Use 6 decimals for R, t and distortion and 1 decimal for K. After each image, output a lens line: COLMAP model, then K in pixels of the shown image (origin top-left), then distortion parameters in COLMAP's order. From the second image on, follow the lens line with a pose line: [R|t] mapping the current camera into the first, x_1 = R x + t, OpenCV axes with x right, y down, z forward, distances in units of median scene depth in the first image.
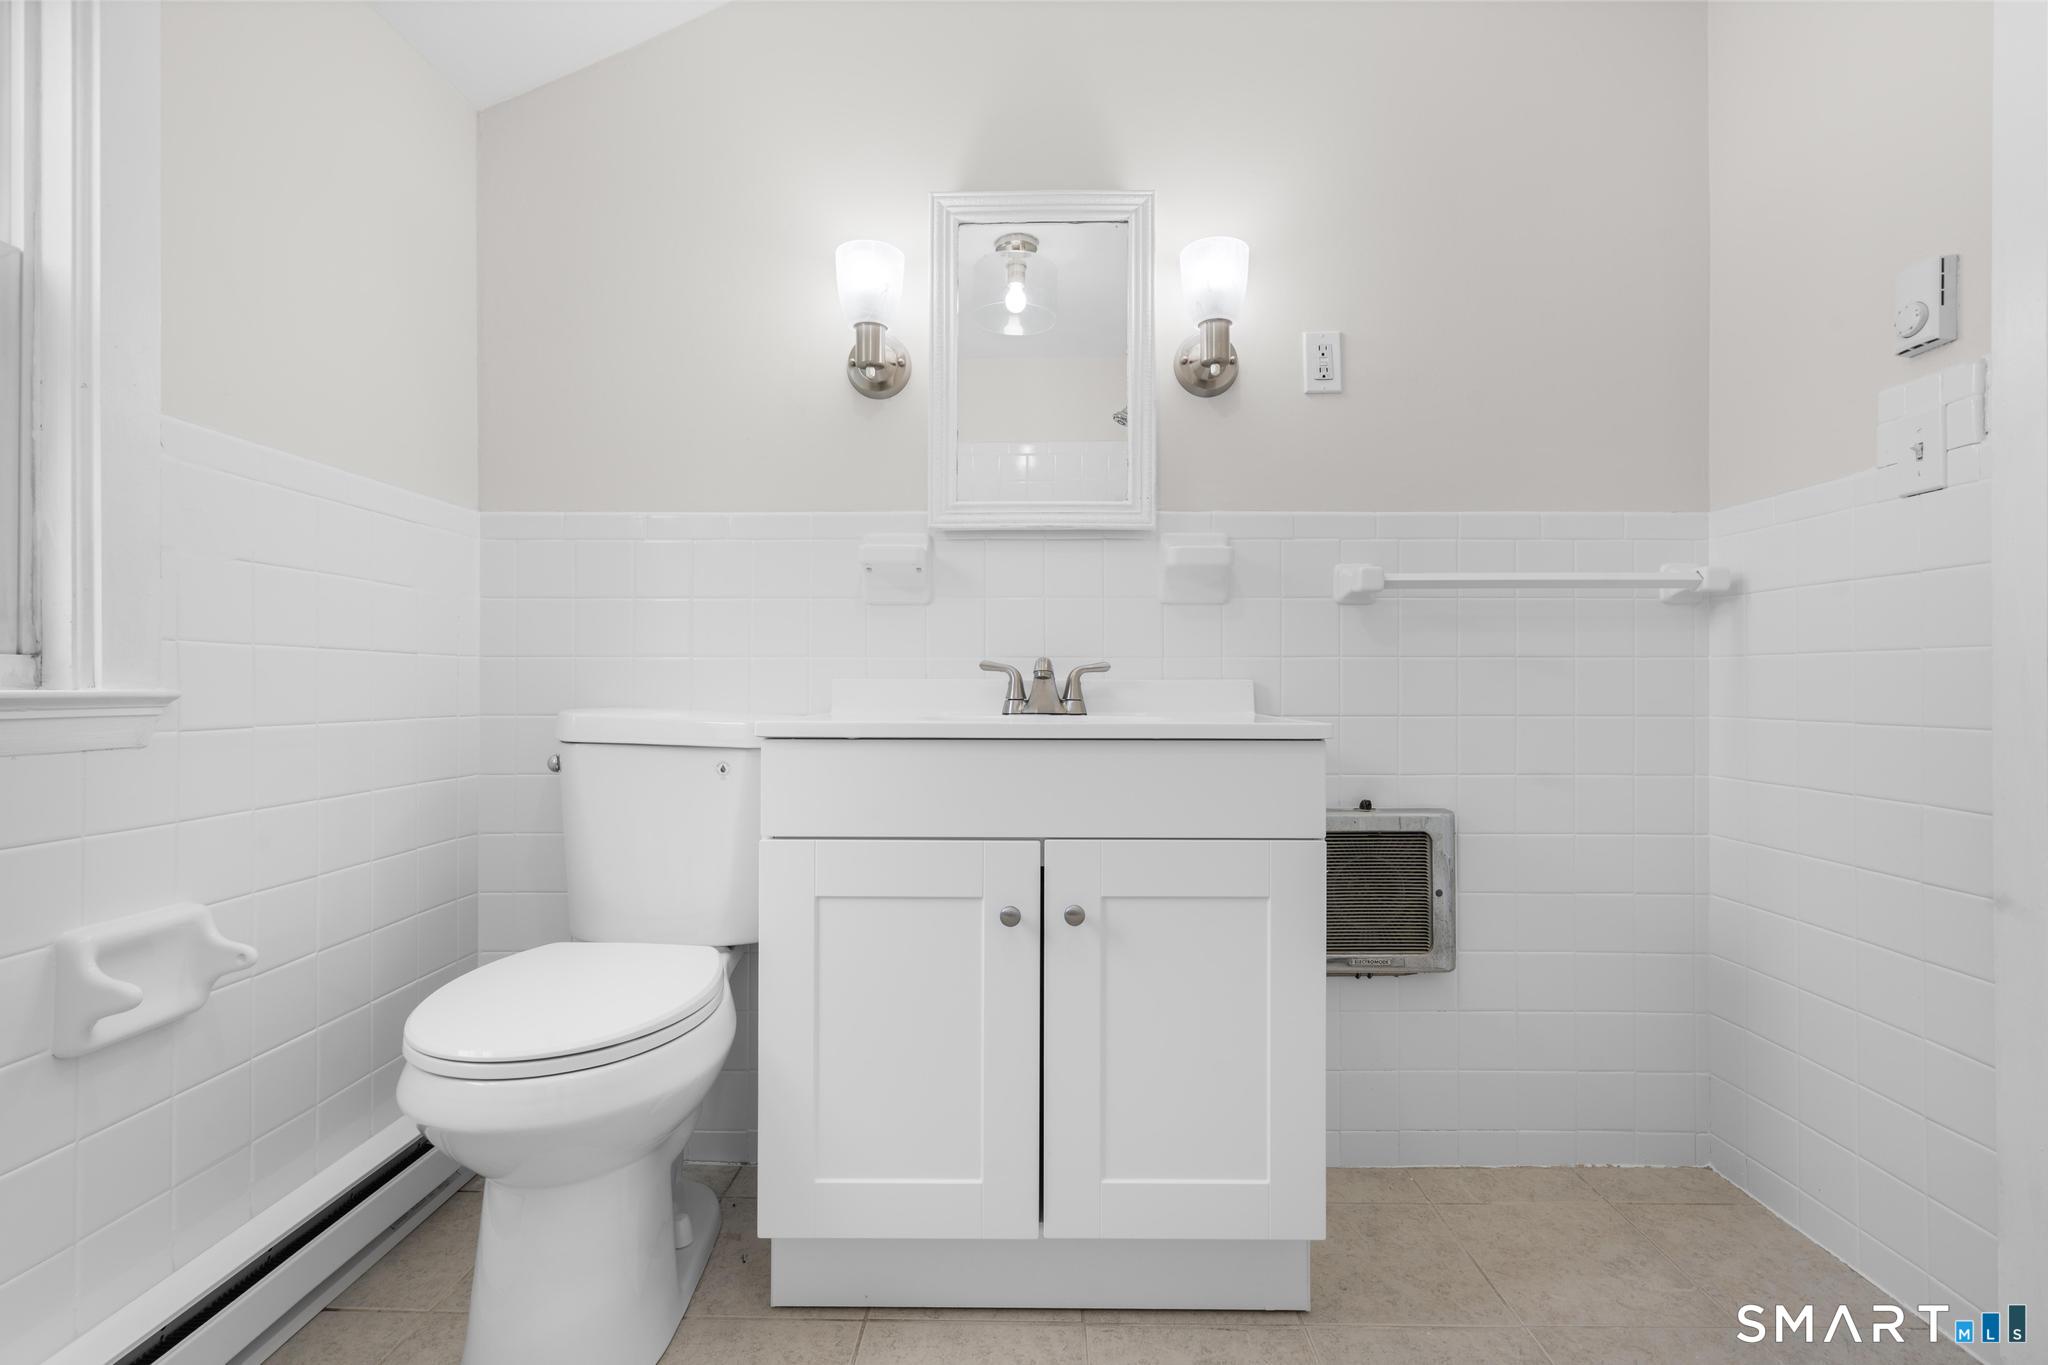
lens RADIAL K [[927.7, 0, 1031.6], [0, 927.7, 673.9], [0, 0, 1]] dist [-0.003581, 0.003369]
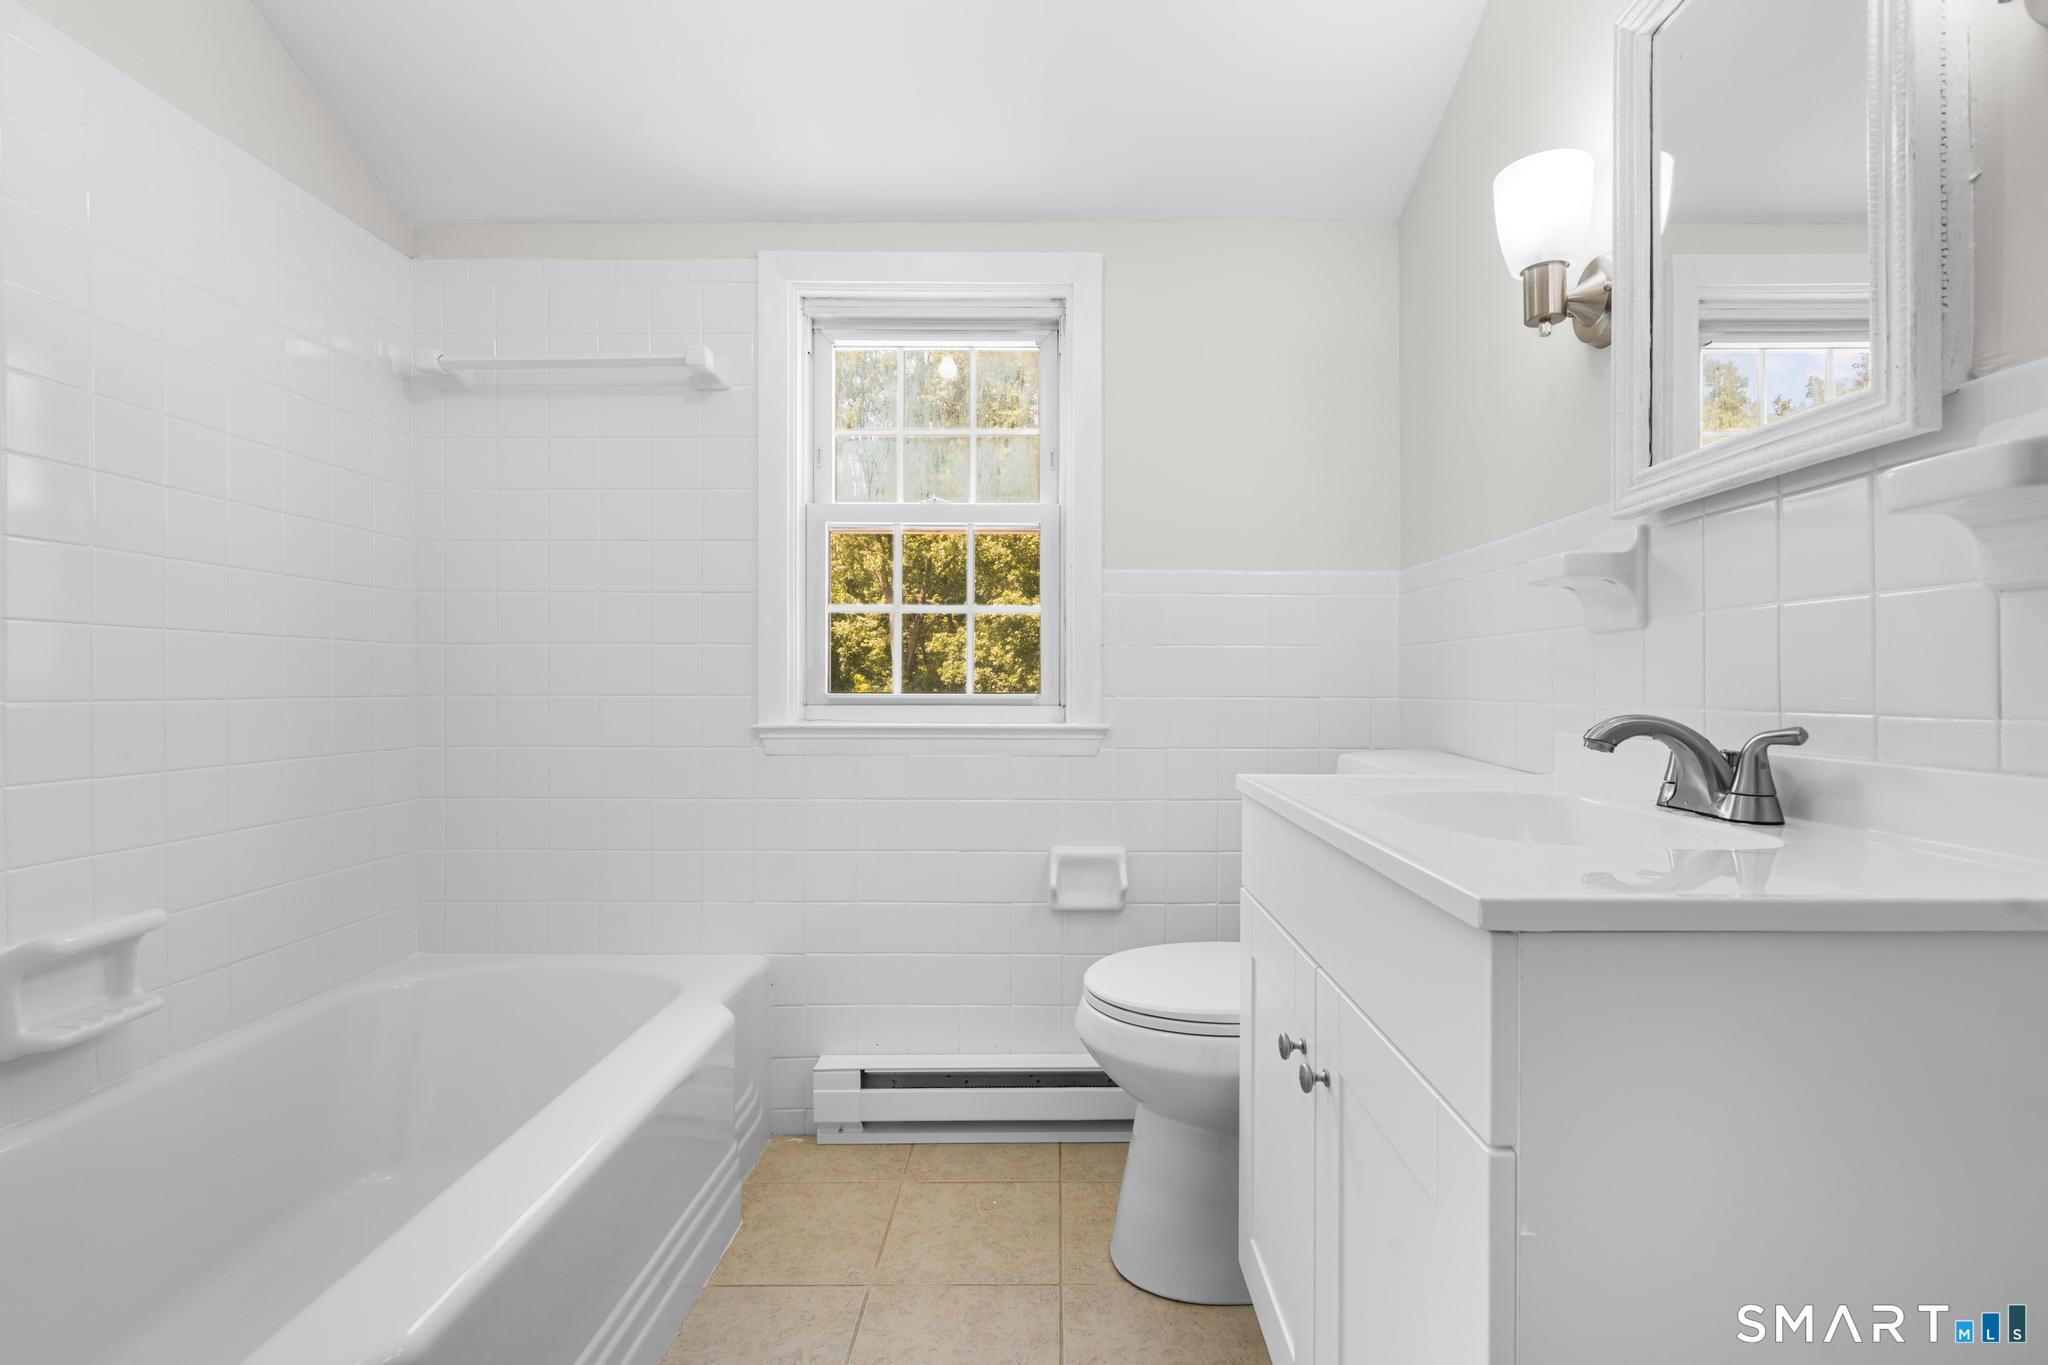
lens RADIAL K [[927.7, 0, 1031.6], [0, 927.7, 673.9], [0, 0, 1]] dist [-0.003581, 0.003369]
pose [[-0.005888, -0.013868, -0.999886, 0.585408], [0.015020, 0.999790, -0.013955, -0.040382], [0.999870, -0.015101, -0.005679, 0.583656]]
